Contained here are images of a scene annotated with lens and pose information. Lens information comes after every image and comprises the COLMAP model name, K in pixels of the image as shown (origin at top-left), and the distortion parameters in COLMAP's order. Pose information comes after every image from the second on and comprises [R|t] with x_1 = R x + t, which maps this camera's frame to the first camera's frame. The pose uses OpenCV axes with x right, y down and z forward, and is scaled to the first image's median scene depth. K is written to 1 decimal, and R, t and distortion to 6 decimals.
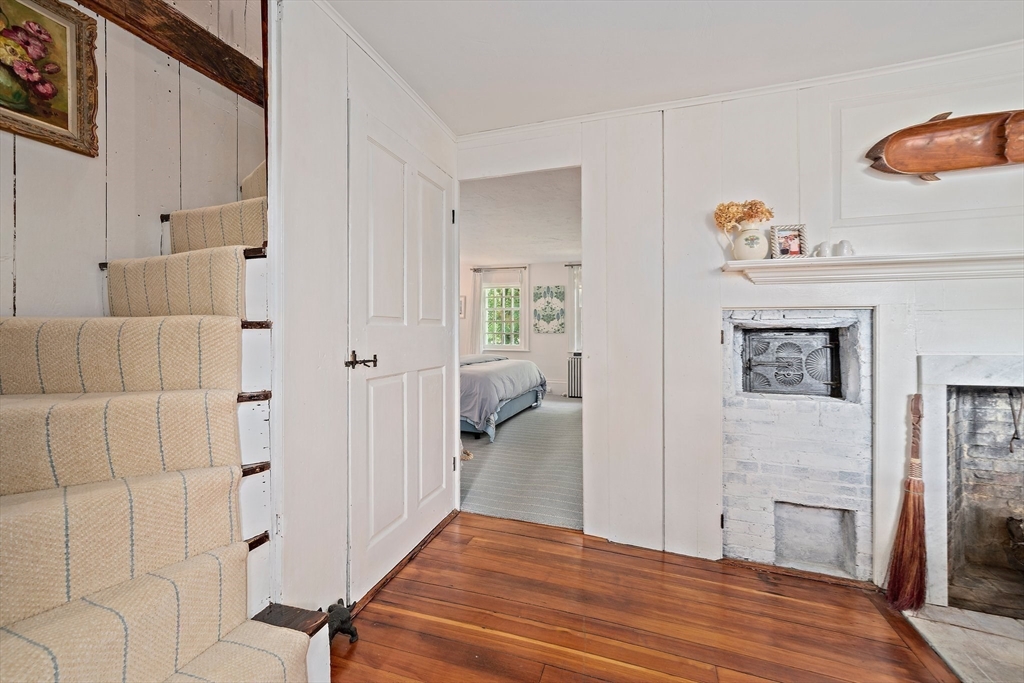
lens RADIAL K [[406.6, 0, 512.7], [0, 406.6, 335.1], [0, 0, 1]] dist [0.004335, 0.000913]
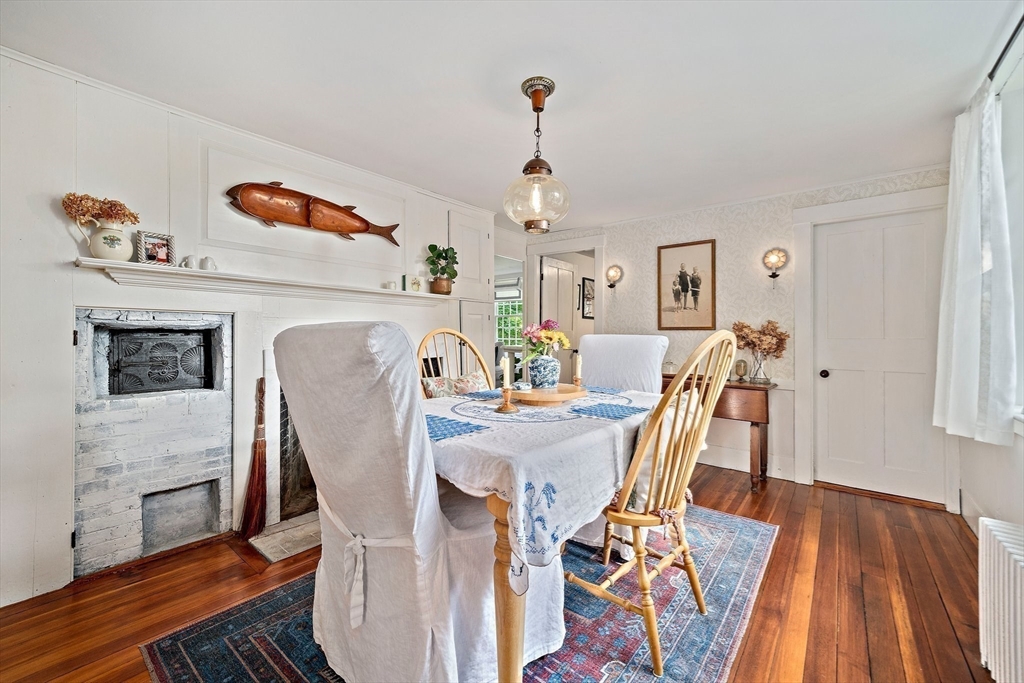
lens RADIAL K [[406.6, 0, 513.5], [0, 406.6, 331.7], [0, 0, 1]] dist [0.004335, 0.000913]
pose [[0.344118, 0.004798, 0.938914, -0.011393], [0.005412, 0.999960, -0.007093, 0.002644], [-0.938911, 0.007523, 0.344078, -0.253084]]
